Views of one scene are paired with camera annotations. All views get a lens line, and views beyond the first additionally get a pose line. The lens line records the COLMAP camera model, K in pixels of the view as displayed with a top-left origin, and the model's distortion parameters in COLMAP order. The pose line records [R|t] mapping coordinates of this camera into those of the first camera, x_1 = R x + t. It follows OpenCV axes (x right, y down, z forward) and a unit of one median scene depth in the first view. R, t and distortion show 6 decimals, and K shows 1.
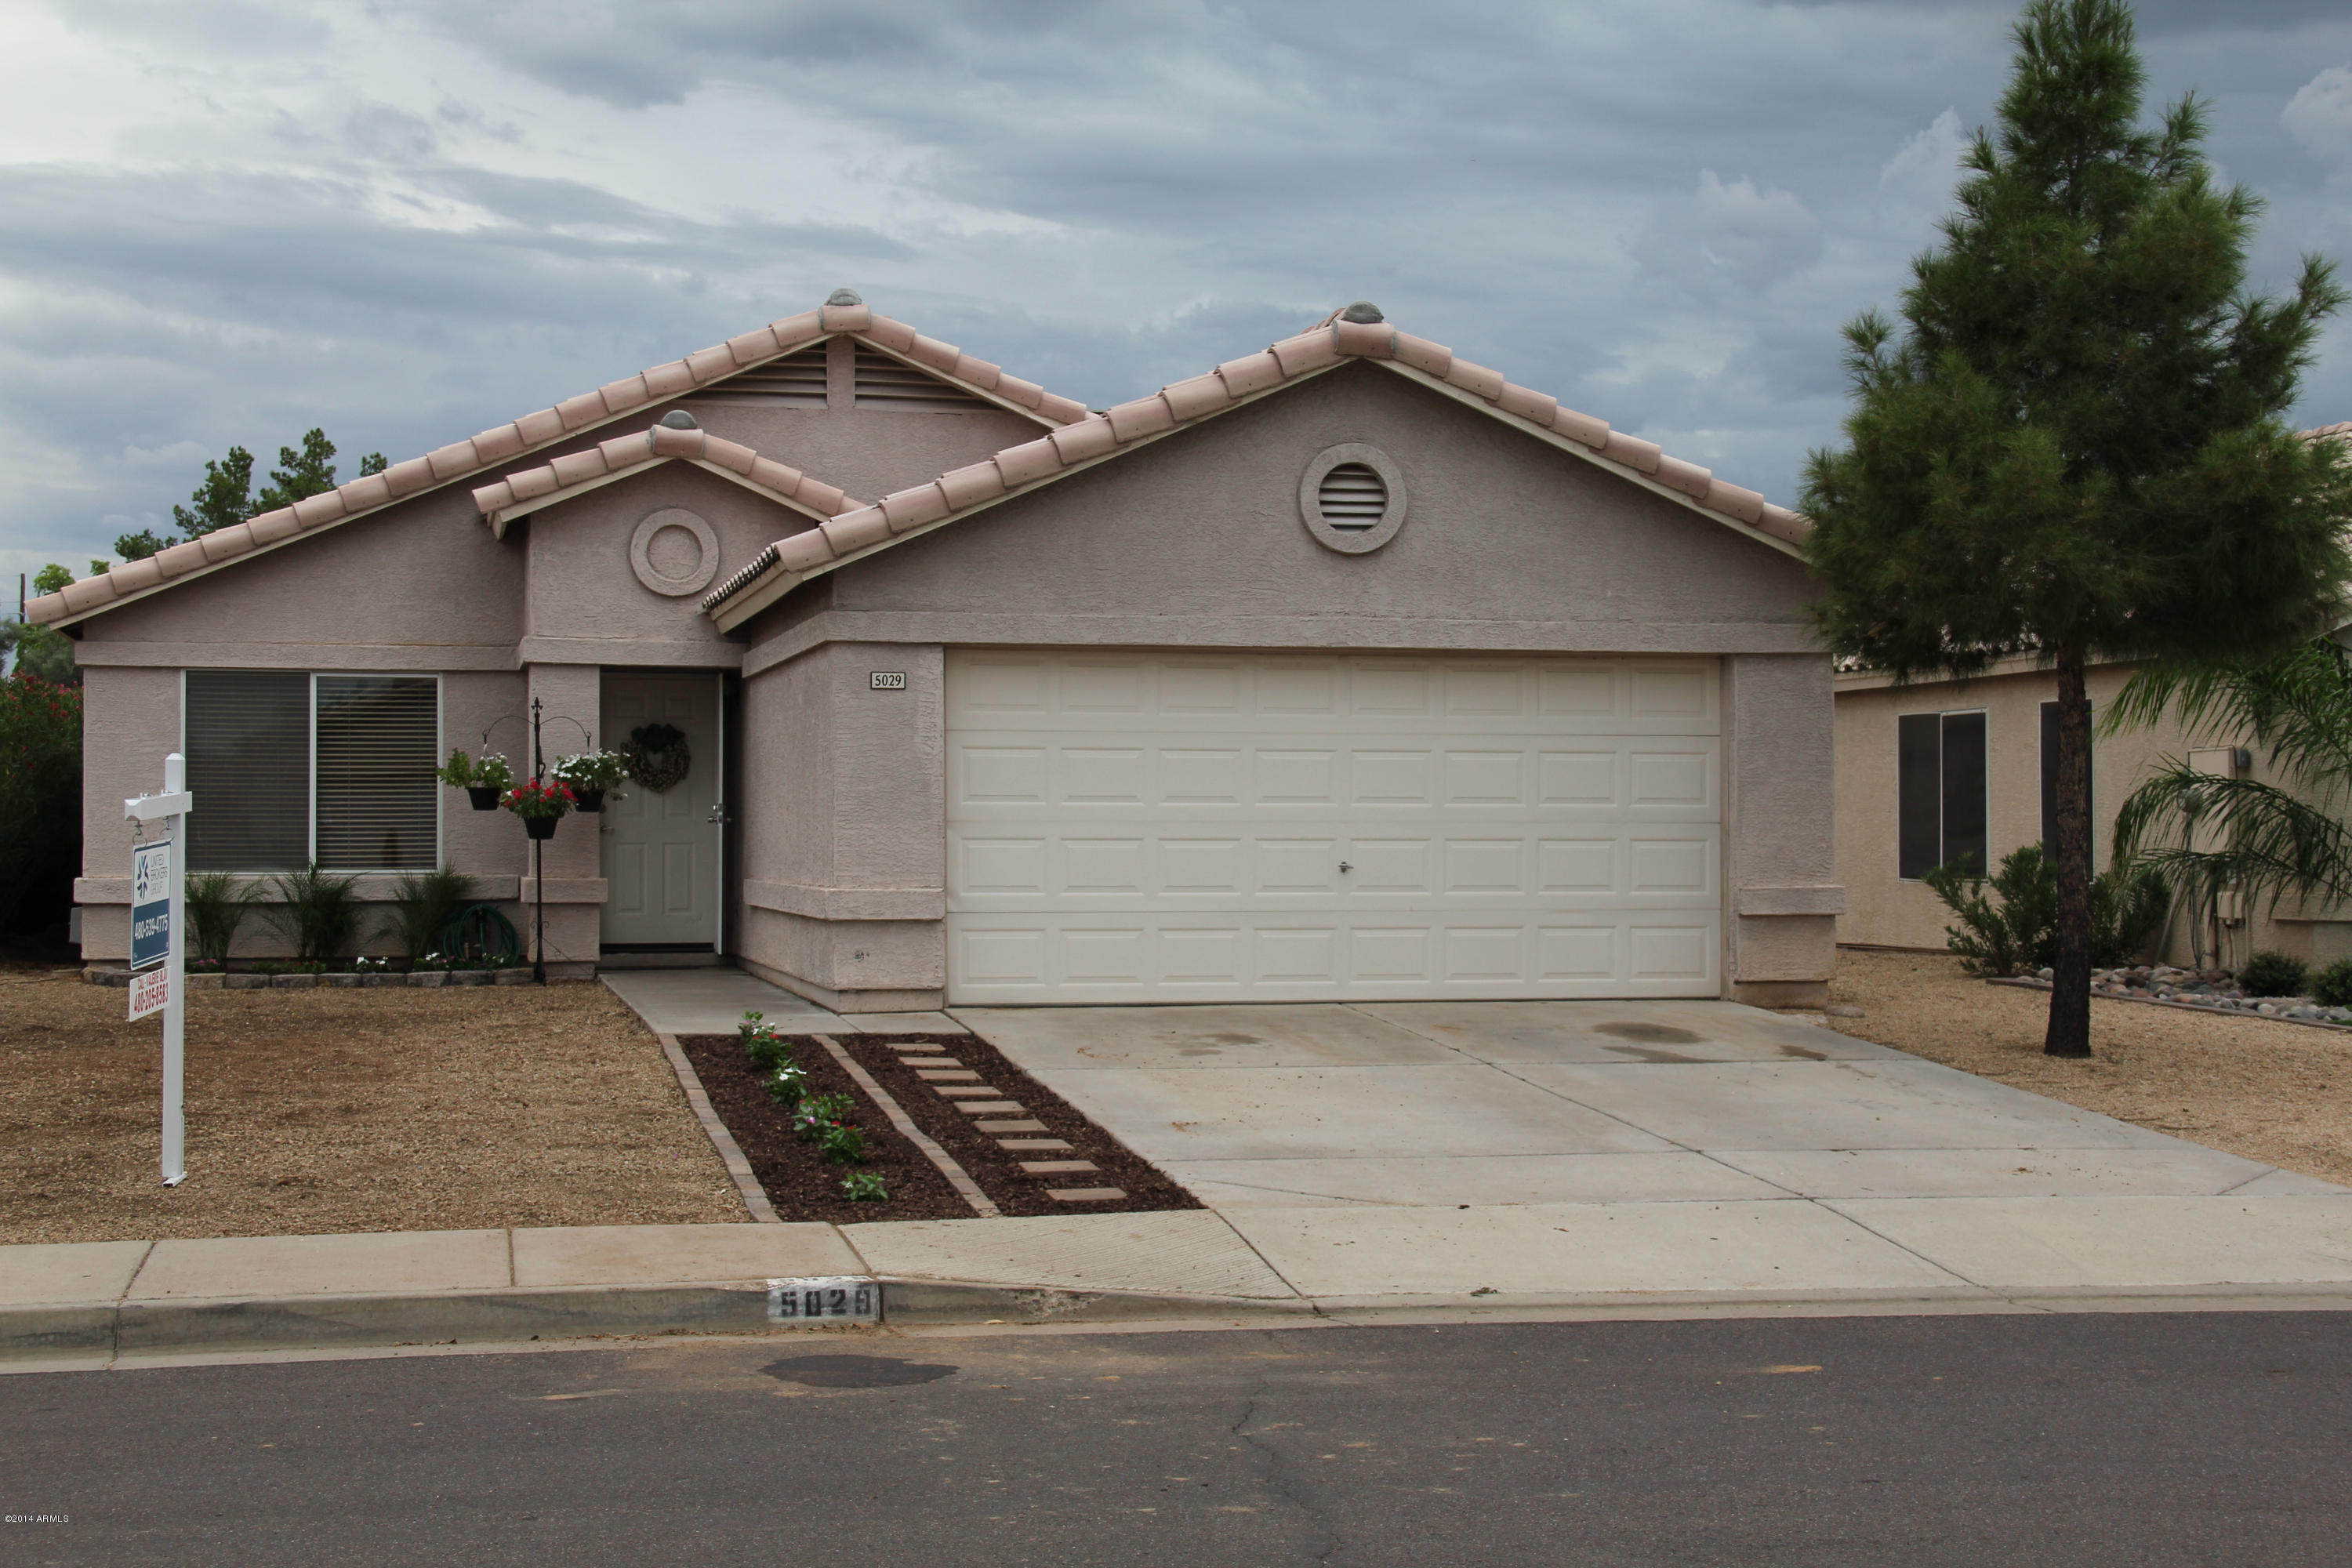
lens RADIAL K [[3438.1, 0, 1167.0], [0, 3438.1, 814.6], [0, 0, 1]] dist [0.162481, 0.000000]
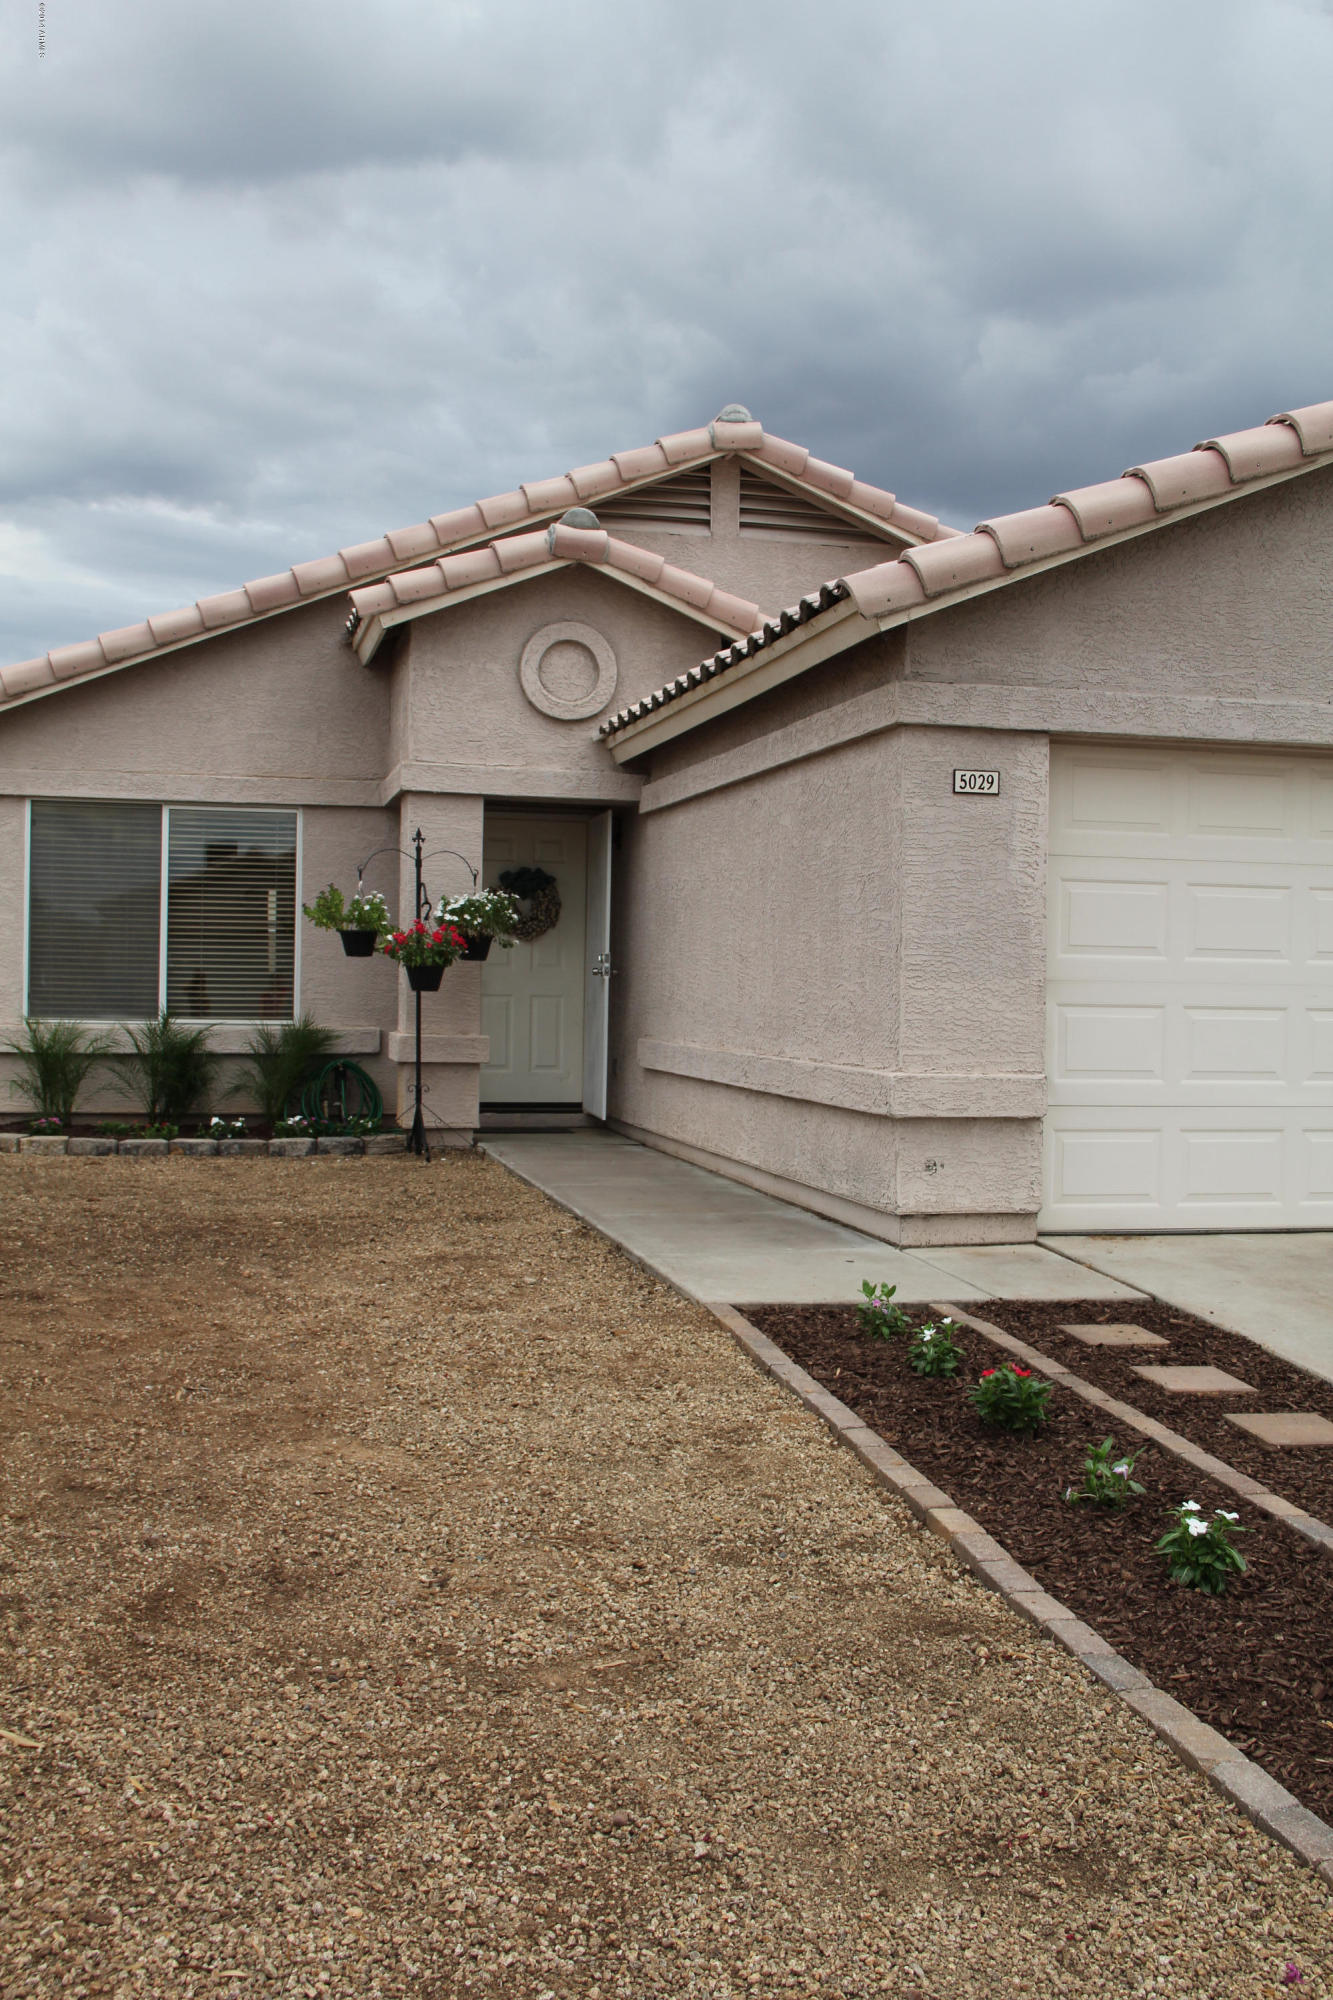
lens RADIAL K [[2024.8, 0, 665.7], [0, 2024.8, 1024.6], [0, 0, 1]] dist [-0.047462, 0.000000]
pose [[0.999789, 0.016270, 0.012575, -0.143002], [-0.016600, 0.999508, 0.026605, 0.001155], [-0.012136, -0.026808, 0.999567, 0.554603]]
